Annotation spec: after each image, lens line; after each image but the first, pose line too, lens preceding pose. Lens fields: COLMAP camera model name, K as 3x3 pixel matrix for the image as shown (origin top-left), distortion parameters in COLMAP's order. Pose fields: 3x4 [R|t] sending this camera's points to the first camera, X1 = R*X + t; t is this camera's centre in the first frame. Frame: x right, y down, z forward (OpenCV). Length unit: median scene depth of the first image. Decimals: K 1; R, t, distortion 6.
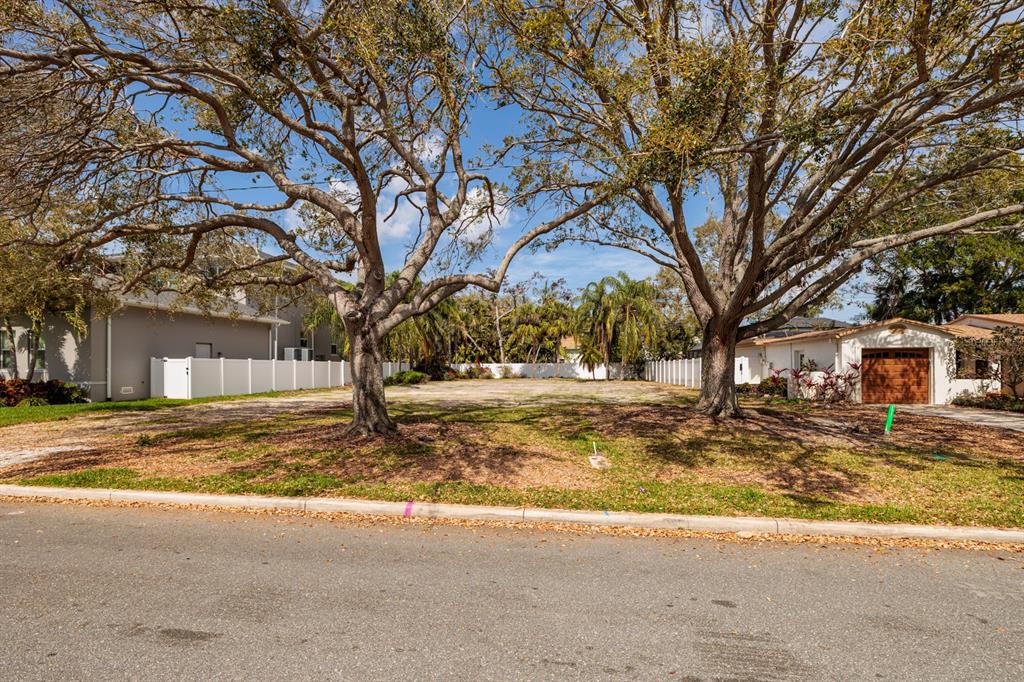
lens RADIAL K [[465.6, 0, 513.9], [0, 465.6, 368.3], [0, 0, 1]] dist [-0.000192, 0.000006]
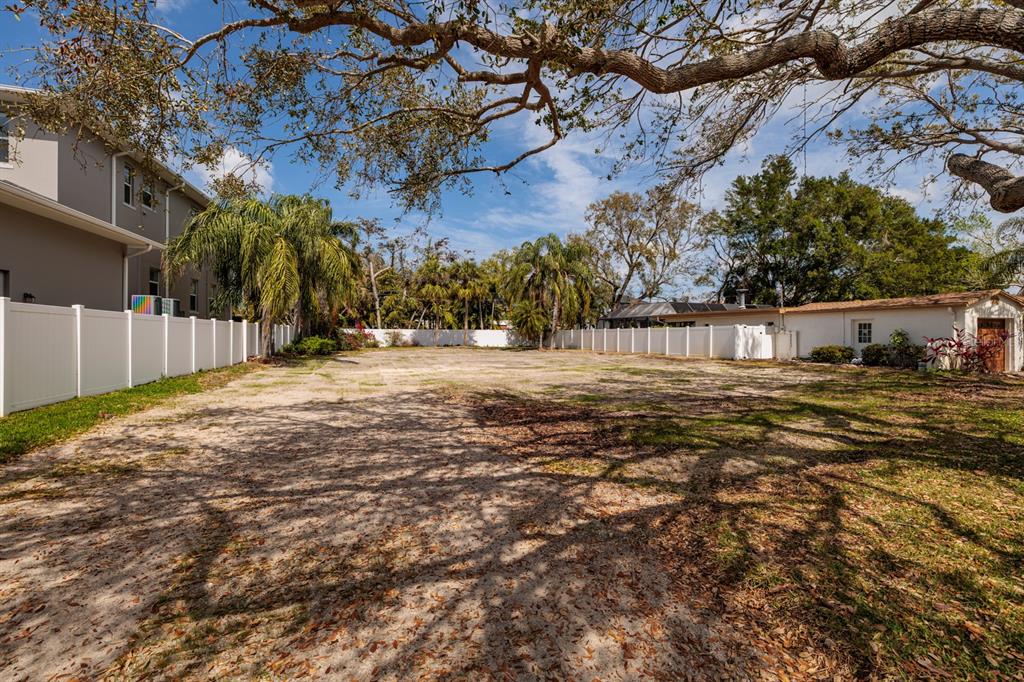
lens RADIAL K [[434.8, 0, 514.6], [0, 434.8, 332.5], [0, 0, 1]] dist [0.000112, 0.000081]
pose [[0.887908, 0.011553, 0.459877, -0.210045], [-0.007737, 0.999918, -0.010182, 0.002729], [-0.459957, 0.005483, 0.887924, 0.208990]]
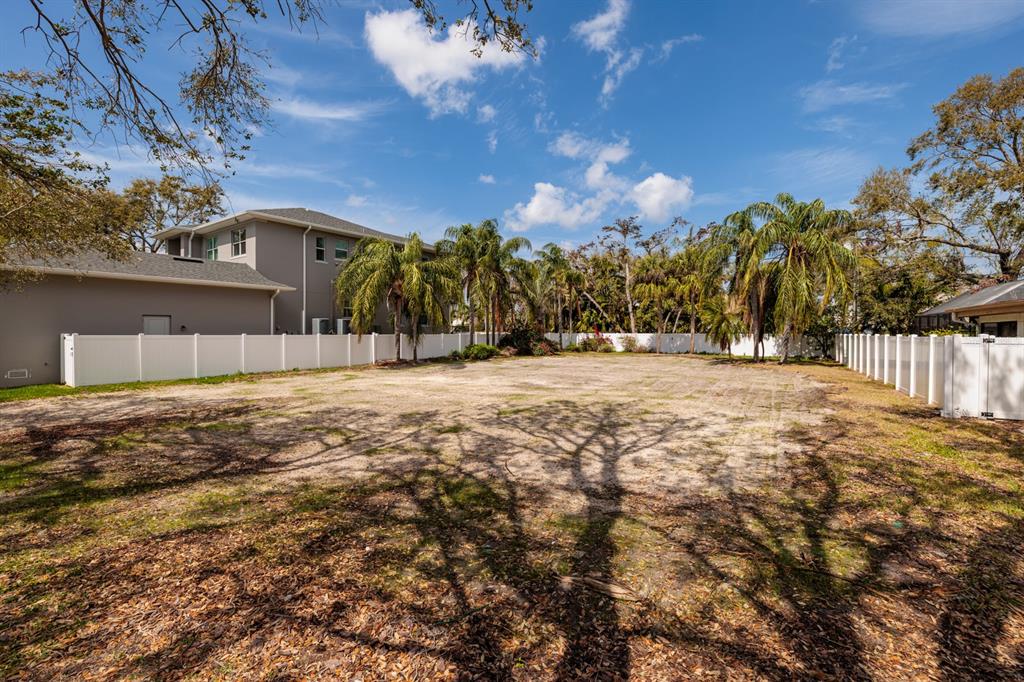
lens RADIAL K [[434.8, 0, 514.6], [0, 434.8, 332.5], [0, 0, 1]] dist [0.000112, 0.000081]
pose [[0.913818, 0.004838, -0.406094, 0.117660], [-0.004832, 0.999988, 0.001040, -0.013054], [0.406094, 0.001012, 0.913831, 0.259326]]
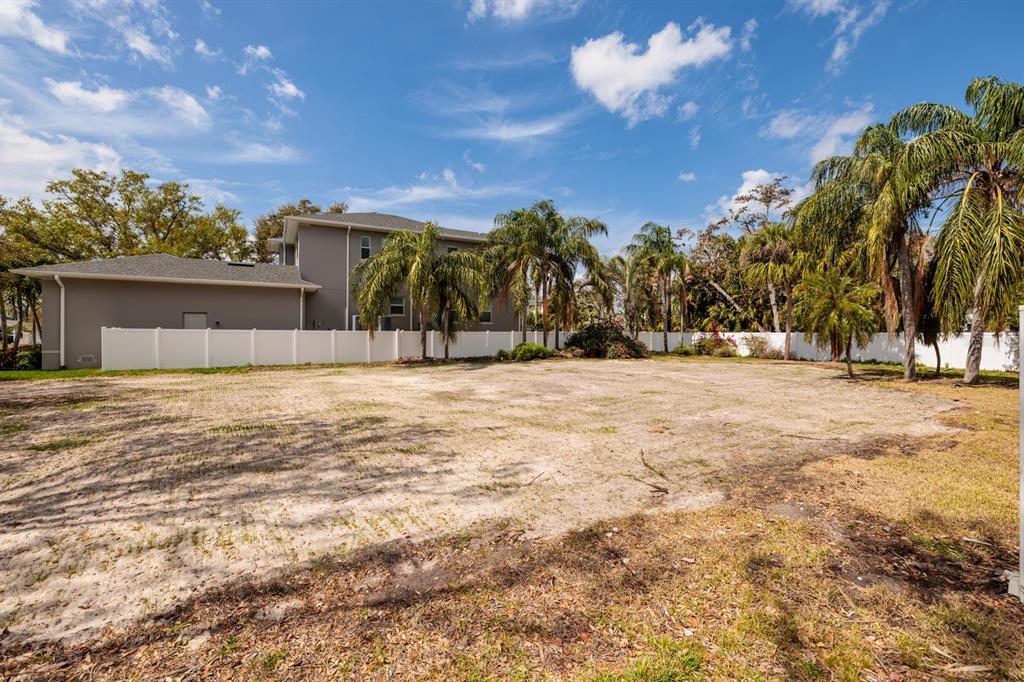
lens RADIAL K [[434.8, 0, 514.6], [0, 434.8, 332.5], [0, 0, 1]] dist [0.000112, 0.000081]
pose [[0.660684, 0.009009, -0.750610, 0.220288], [-0.009249, 0.999950, 0.003861, -0.010751], [0.750607, 0.004391, 0.660734, 0.431523]]
